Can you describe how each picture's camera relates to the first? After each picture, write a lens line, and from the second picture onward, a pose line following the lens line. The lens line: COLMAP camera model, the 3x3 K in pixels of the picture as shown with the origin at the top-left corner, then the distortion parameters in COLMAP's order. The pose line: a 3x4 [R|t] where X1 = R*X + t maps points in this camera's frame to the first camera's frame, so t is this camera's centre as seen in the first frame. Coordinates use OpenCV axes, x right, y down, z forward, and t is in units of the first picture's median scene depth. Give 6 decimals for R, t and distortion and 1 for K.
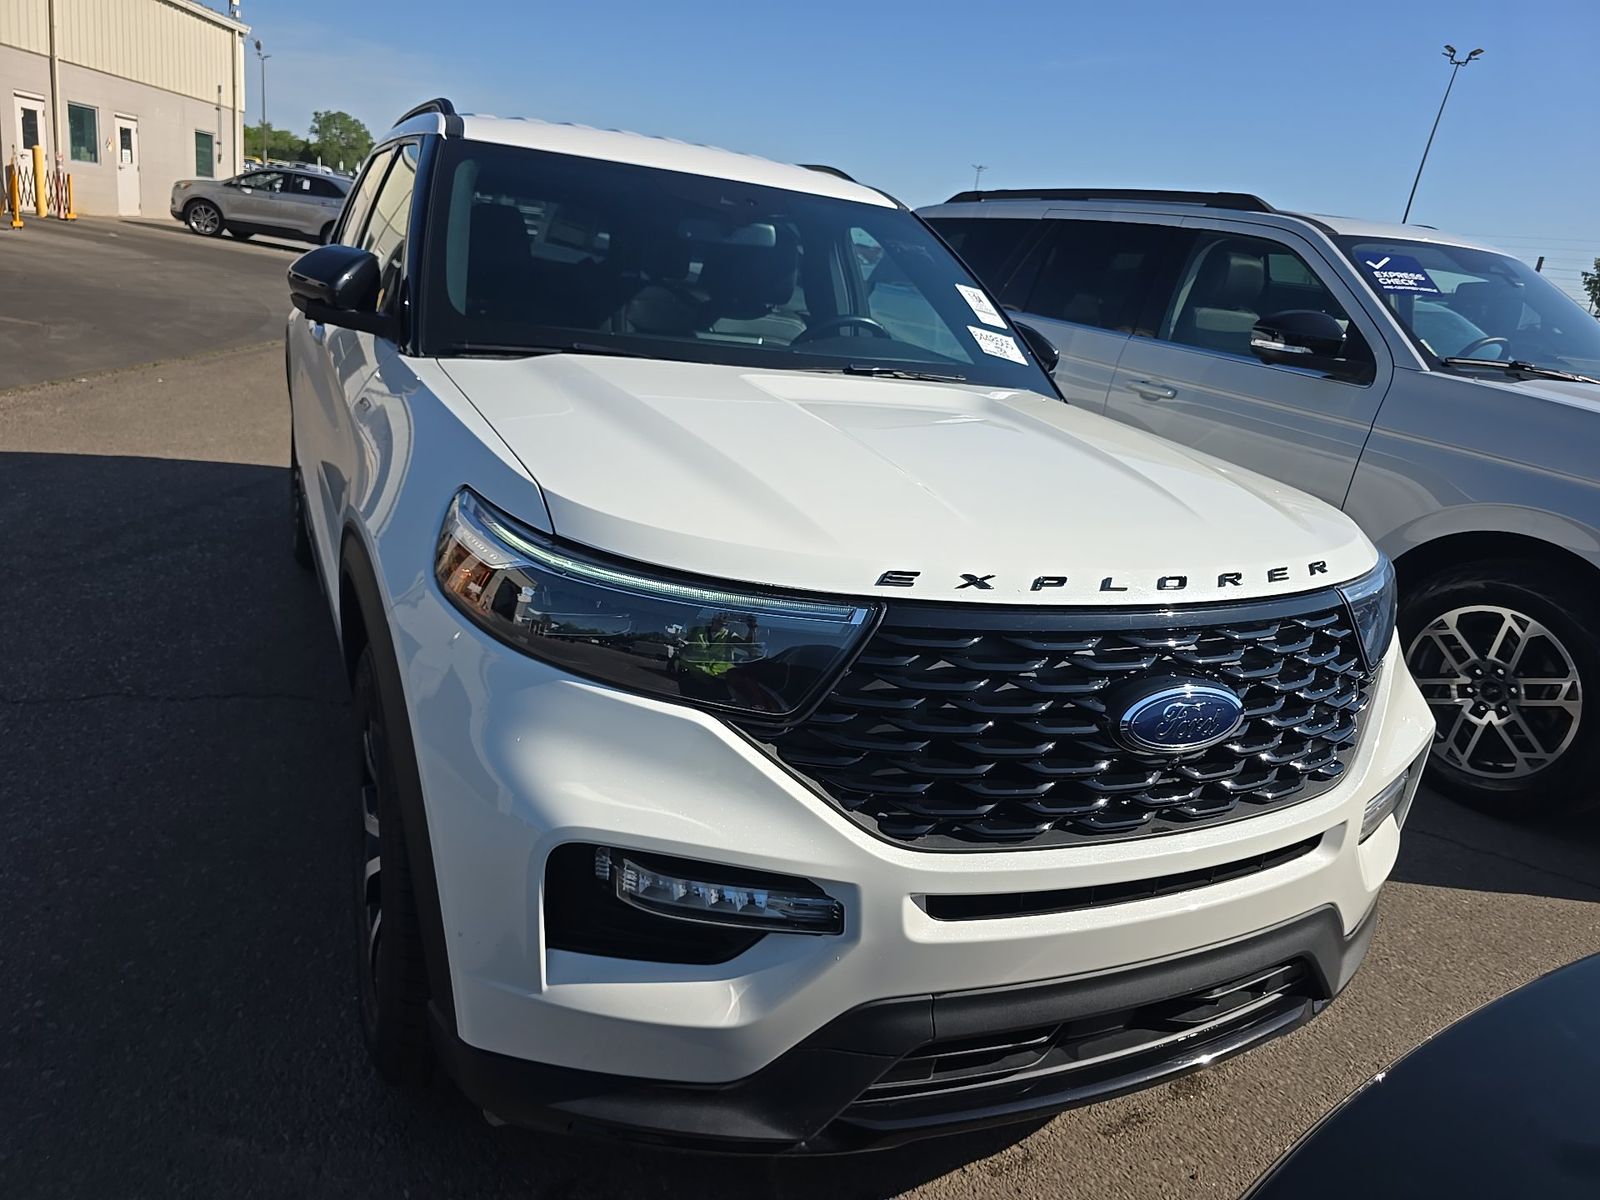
lens RADIAL K [[1071.8, 0, 800.3], [0, 1071.8, 597.9], [0, 0, 1]] dist [0.035774, -0.015462]
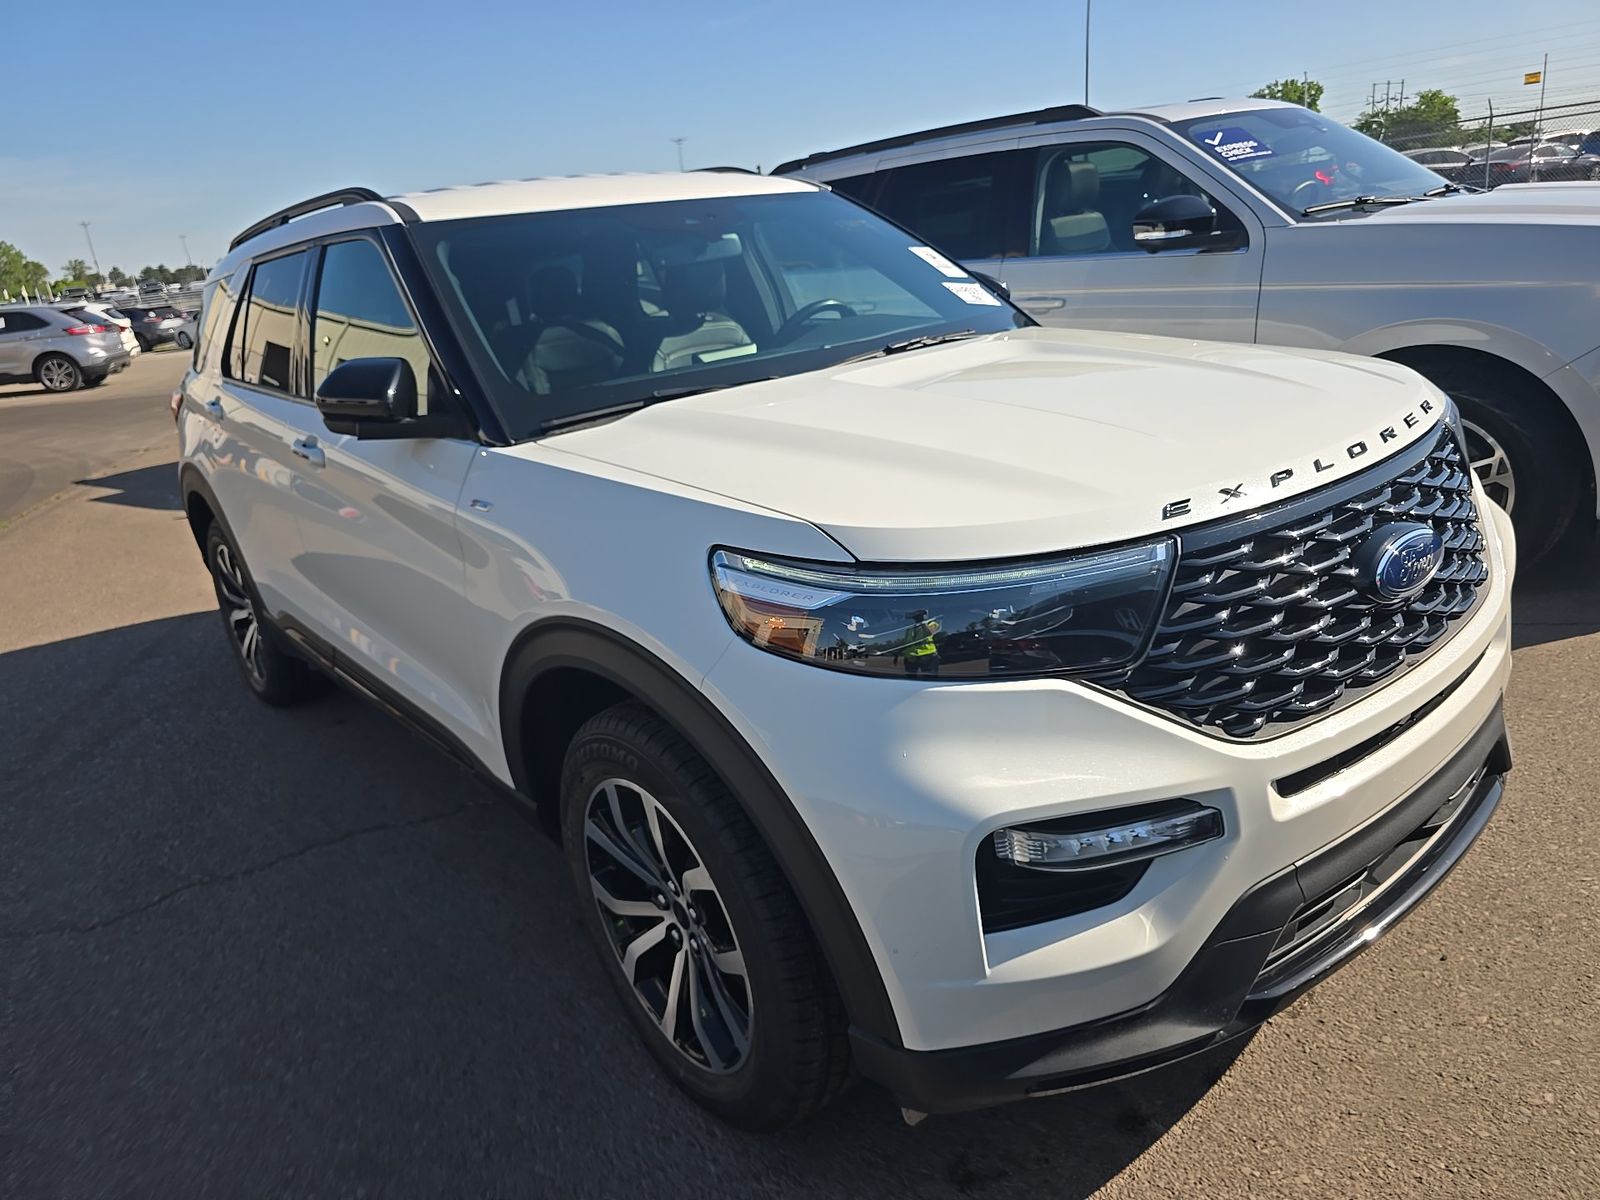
lens RADIAL K [[1071.8, 0, 769.6], [0, 1071.8, 607.1], [0, 0, 1]] dist [0.035774, -0.015462]
pose [[0.946178, -0.287733, 0.148177, -0.313203], [0.284479, 0.957710, 0.043172, -0.056097], [-0.154333, 0.001305, 0.988018, -0.007774]]
